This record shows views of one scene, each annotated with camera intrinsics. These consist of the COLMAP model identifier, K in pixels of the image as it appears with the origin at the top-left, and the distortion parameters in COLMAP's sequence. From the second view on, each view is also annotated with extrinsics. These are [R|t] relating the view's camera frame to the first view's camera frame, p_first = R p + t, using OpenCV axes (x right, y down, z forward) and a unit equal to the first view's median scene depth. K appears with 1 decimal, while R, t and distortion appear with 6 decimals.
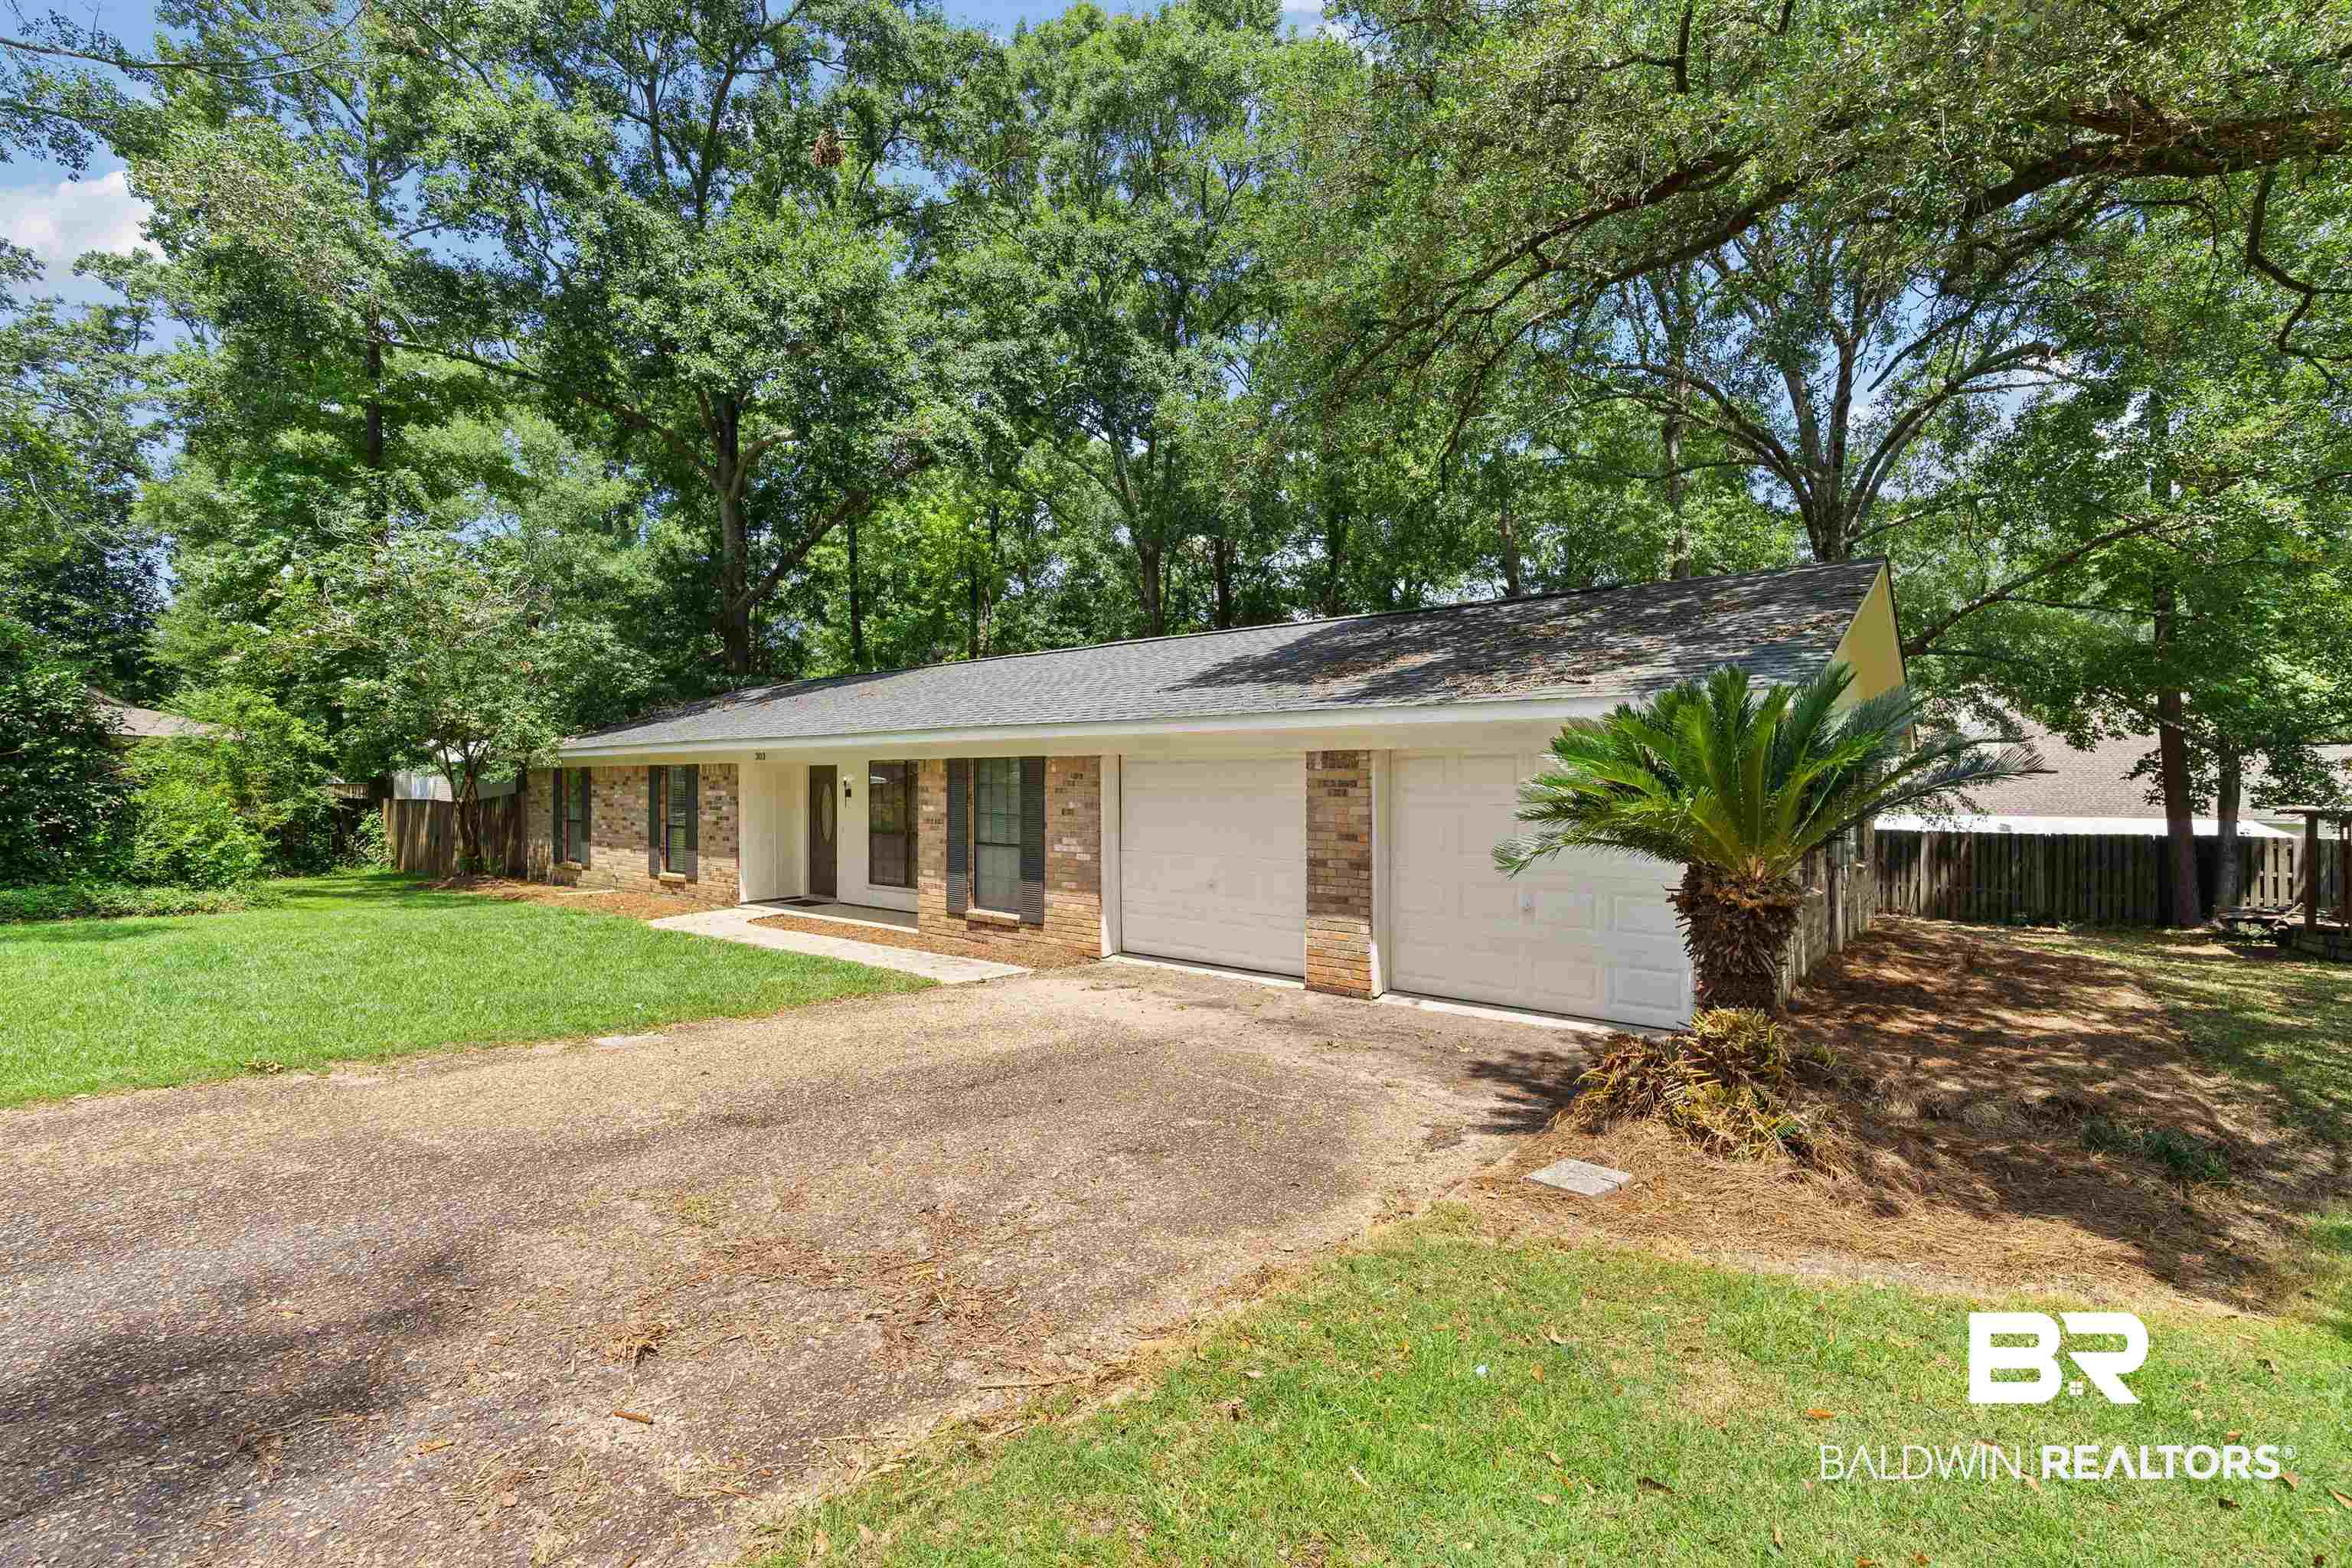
lens RADIAL K [[1033.8, 0, 1171.1], [0, 1033.8, 796.4], [0, 0, 1]] dist [-0.001379, -0.000538]
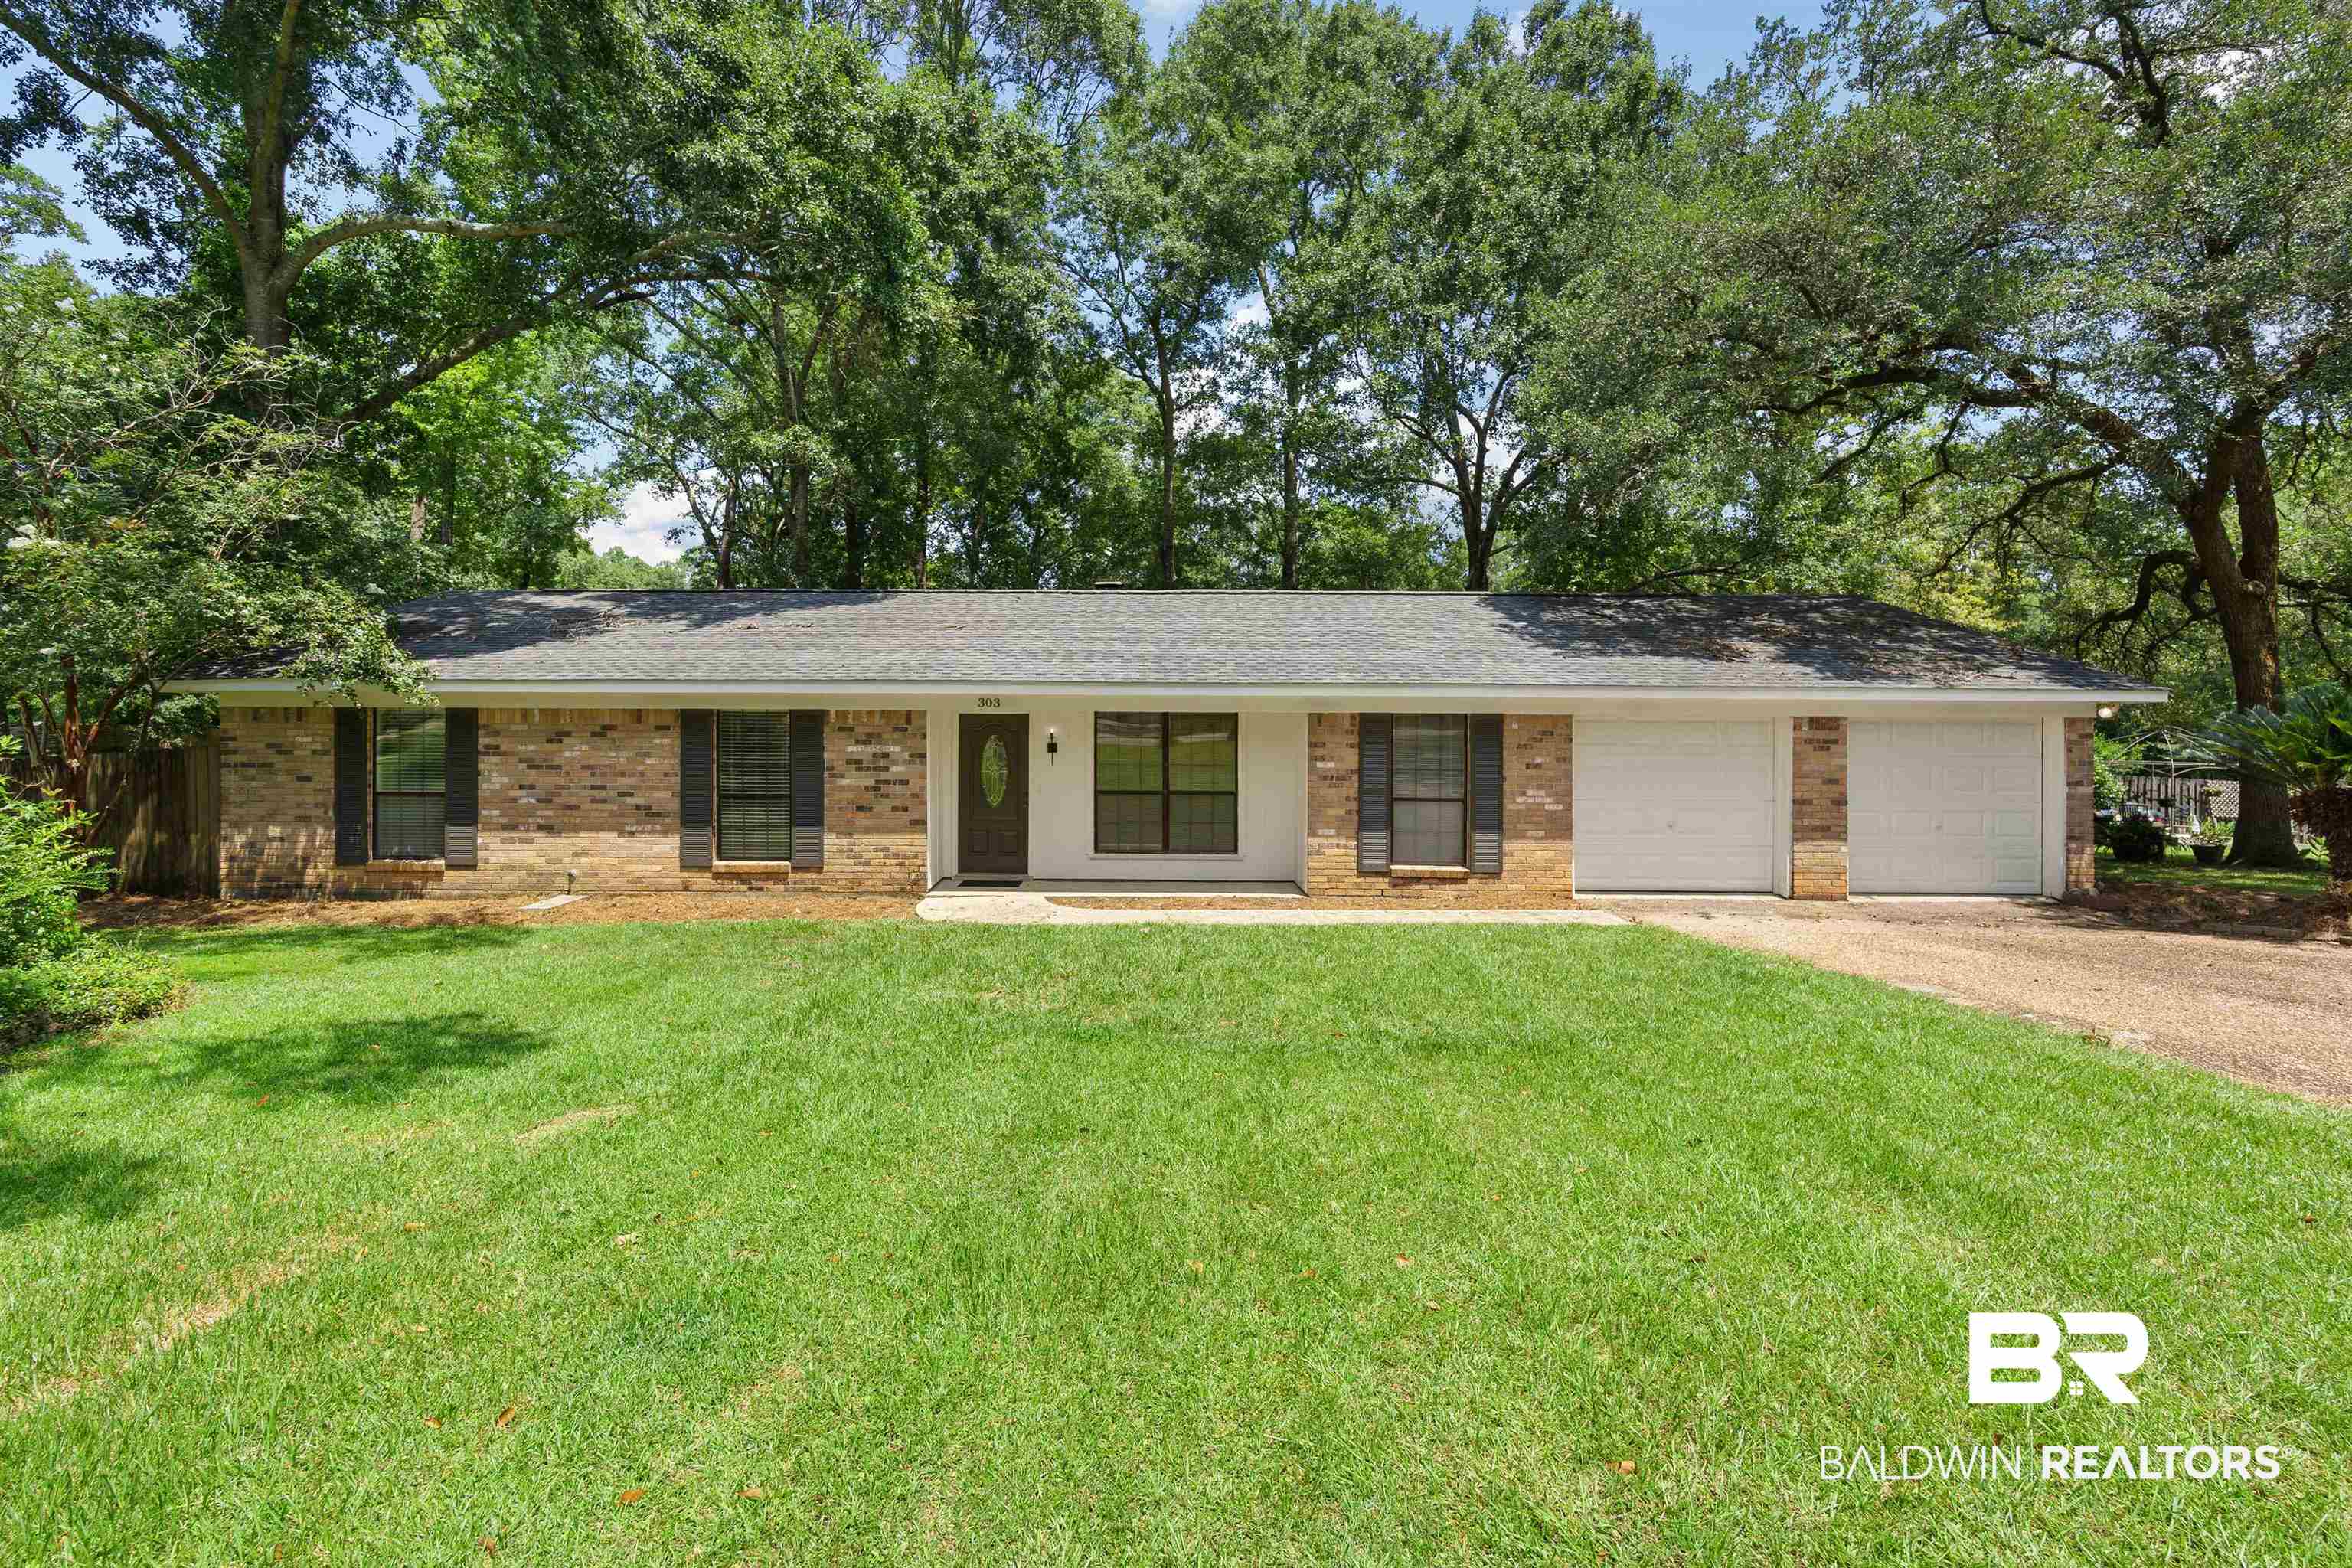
lens RADIAL K [[1033.8, 0, 1125.5], [0, 1033.8, 738.2], [0, 0, 1]] dist [-0.001379, -0.000538]
pose [[0.781363, -0.005732, 0.624050, -0.755231], [0.002718, 0.999980, 0.005783, -0.014753], [-0.624071, -0.002822, 0.781363, 0.288870]]
